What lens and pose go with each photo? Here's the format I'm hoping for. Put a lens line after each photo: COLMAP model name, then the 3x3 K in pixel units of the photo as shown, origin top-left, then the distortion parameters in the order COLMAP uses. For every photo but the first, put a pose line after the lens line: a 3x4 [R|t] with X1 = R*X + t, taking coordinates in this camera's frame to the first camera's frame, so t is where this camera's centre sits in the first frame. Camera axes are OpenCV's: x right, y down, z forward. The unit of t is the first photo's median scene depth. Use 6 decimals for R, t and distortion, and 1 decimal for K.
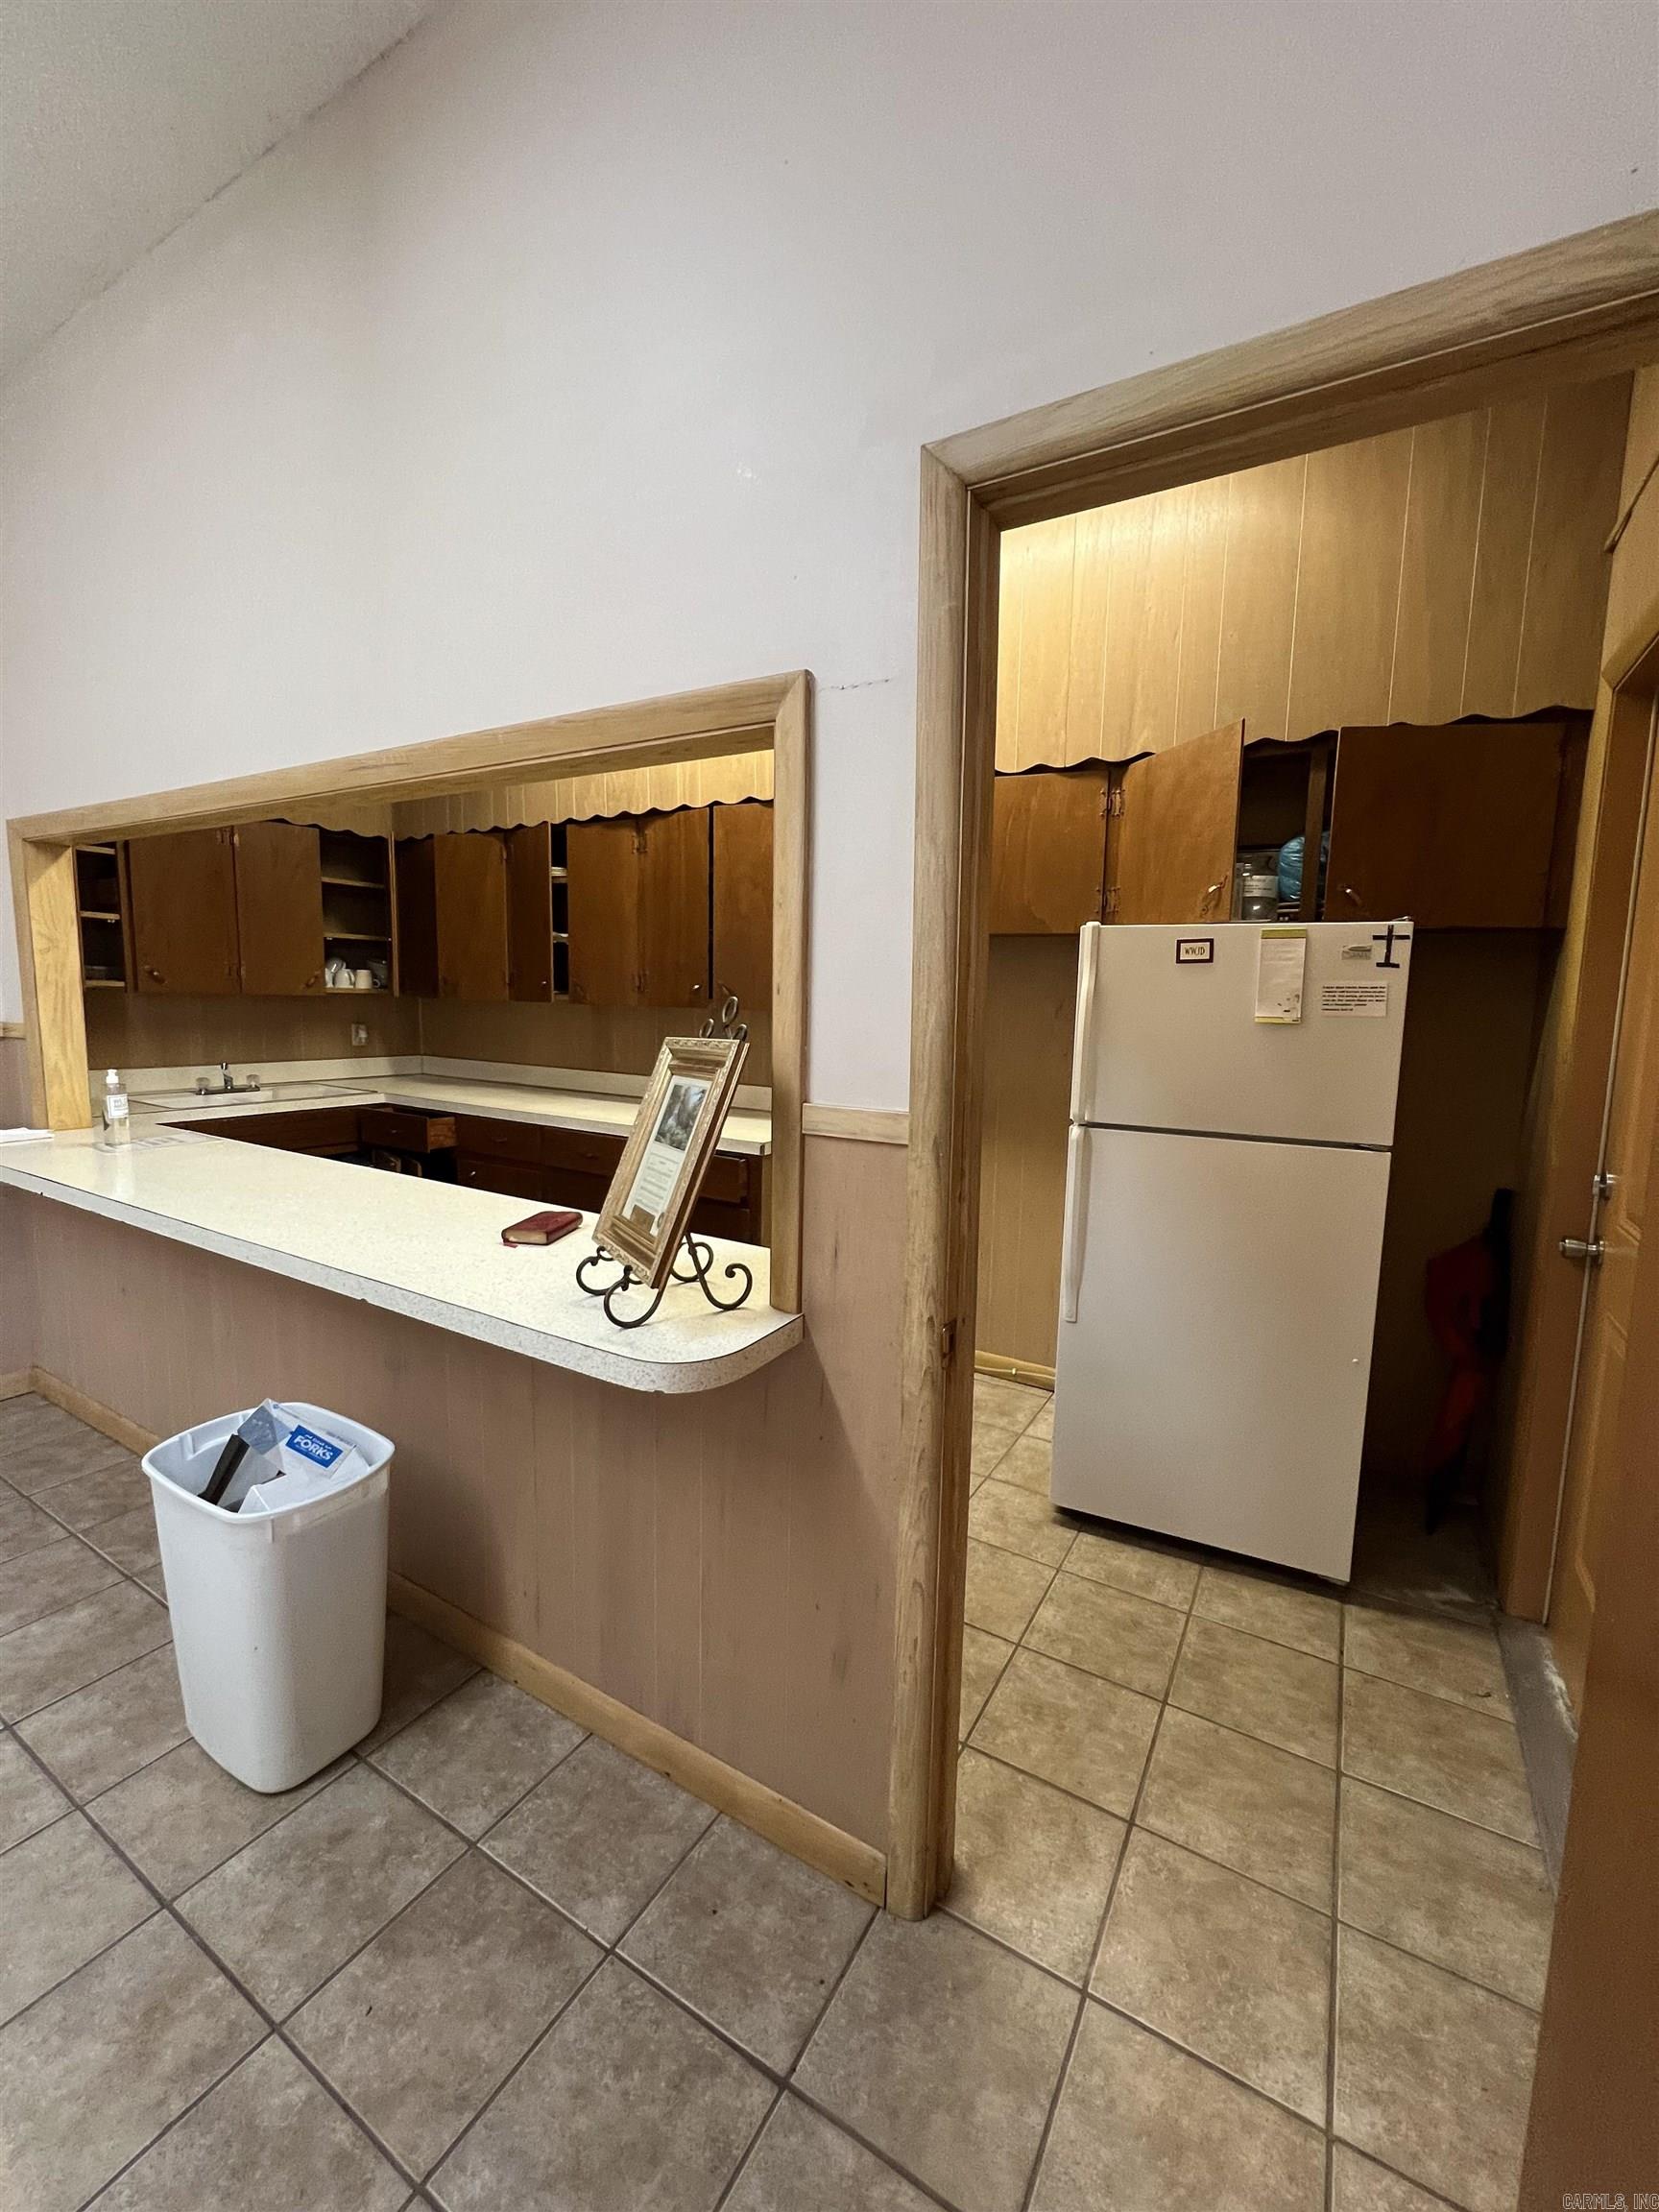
lens RADIAL K [[887.2, 0, 836.0], [0, 887.2, 1102.1], [0, 0, 1]] dist [0.000273, 0.000124]
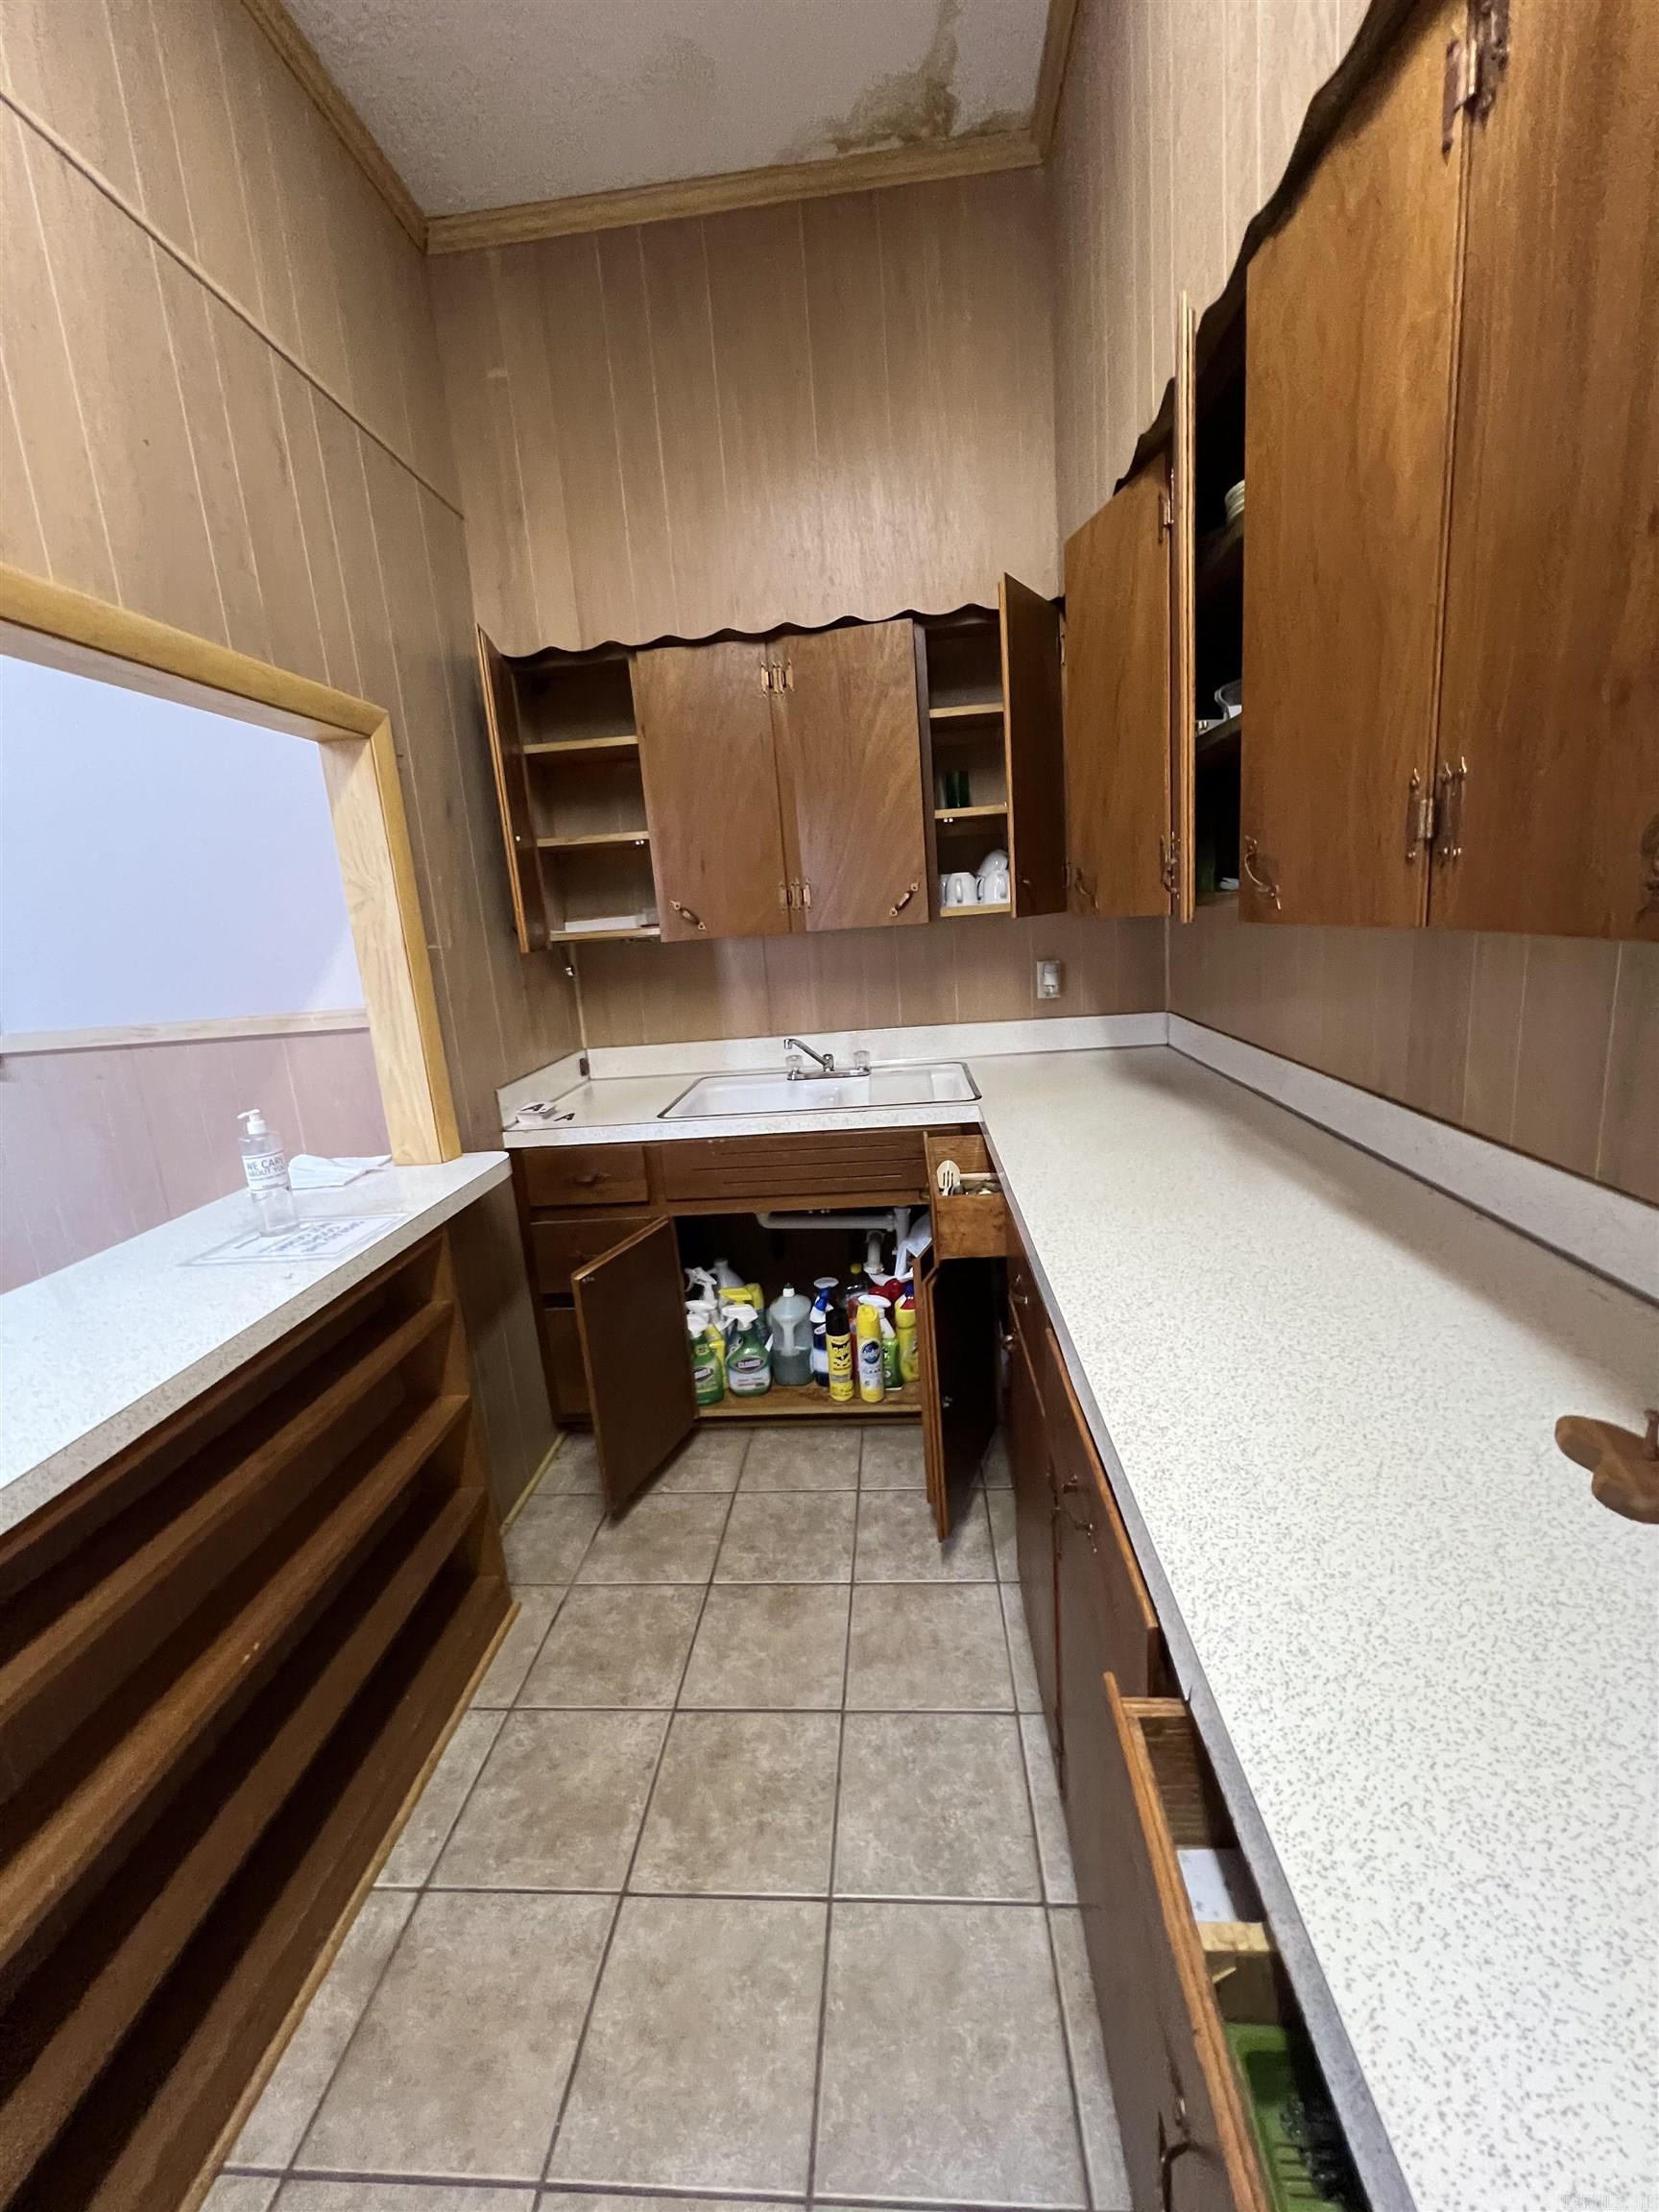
lens RADIAL K [[887.2, 0, 834.9], [0, 887.2, 1097.9], [0, 0, 1]] dist [0.000273, 0.000124]
pose [[0.453327, 0.128029, -0.882101, -0.082215], [-0.021132, 0.990896, 0.132960, -0.086796], [0.891094, -0.041634, 0.451906, 0.710949]]
